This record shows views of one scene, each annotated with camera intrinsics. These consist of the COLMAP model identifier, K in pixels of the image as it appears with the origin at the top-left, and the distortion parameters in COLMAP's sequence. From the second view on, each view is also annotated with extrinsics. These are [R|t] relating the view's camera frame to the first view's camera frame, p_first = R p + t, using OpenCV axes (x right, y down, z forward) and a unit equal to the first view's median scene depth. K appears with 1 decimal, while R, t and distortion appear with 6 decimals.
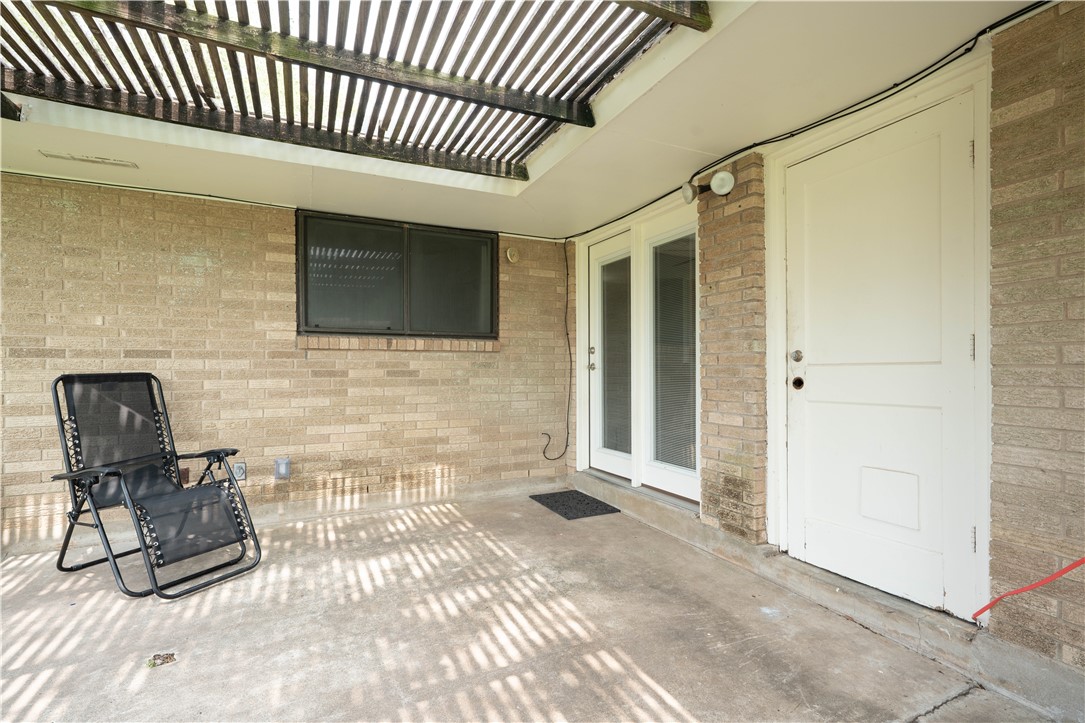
lens RADIAL K [[576.0, 0, 585.5], [0, 576.0, 379.2], [0, 0, 1]] dist [-0.010155, 0.000006]
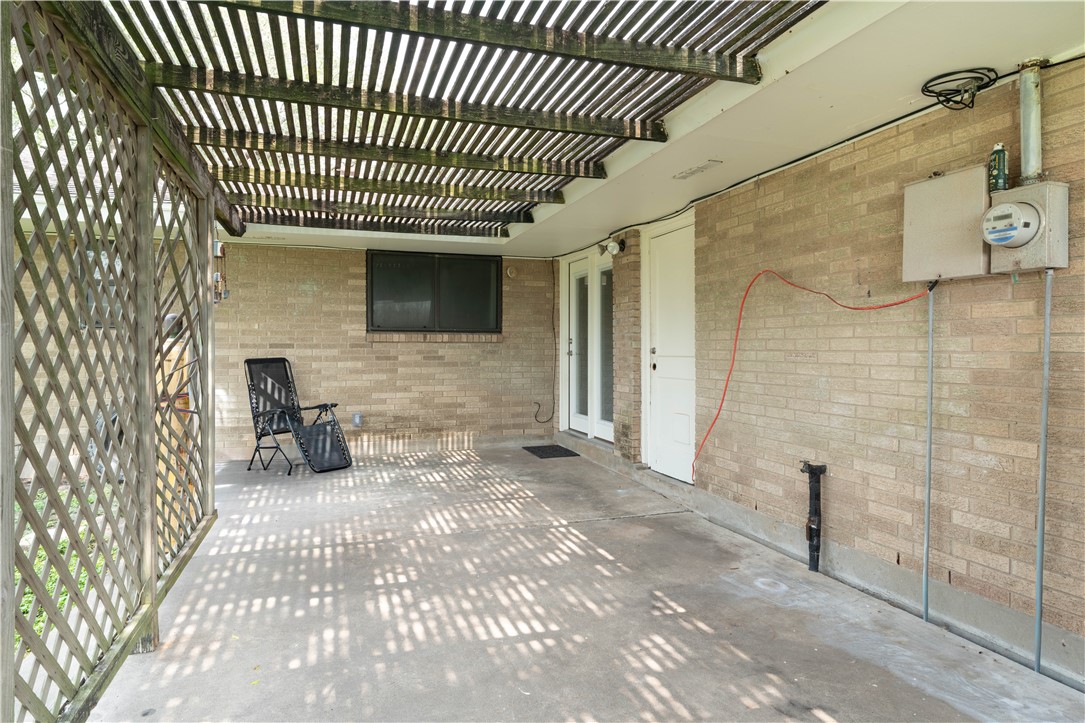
lens RADIAL K [[663.5, 0, 541.7], [0, 663.5, 359.9], [0, 0, 1]] dist [0.003442, 0.000147]
pose [[0.987348, 0.005601, -0.158472, 0.236299], [-0.005545, 0.999984, 0.000798, -0.008691], [0.158473, 0.000091, 0.987363, -0.666094]]
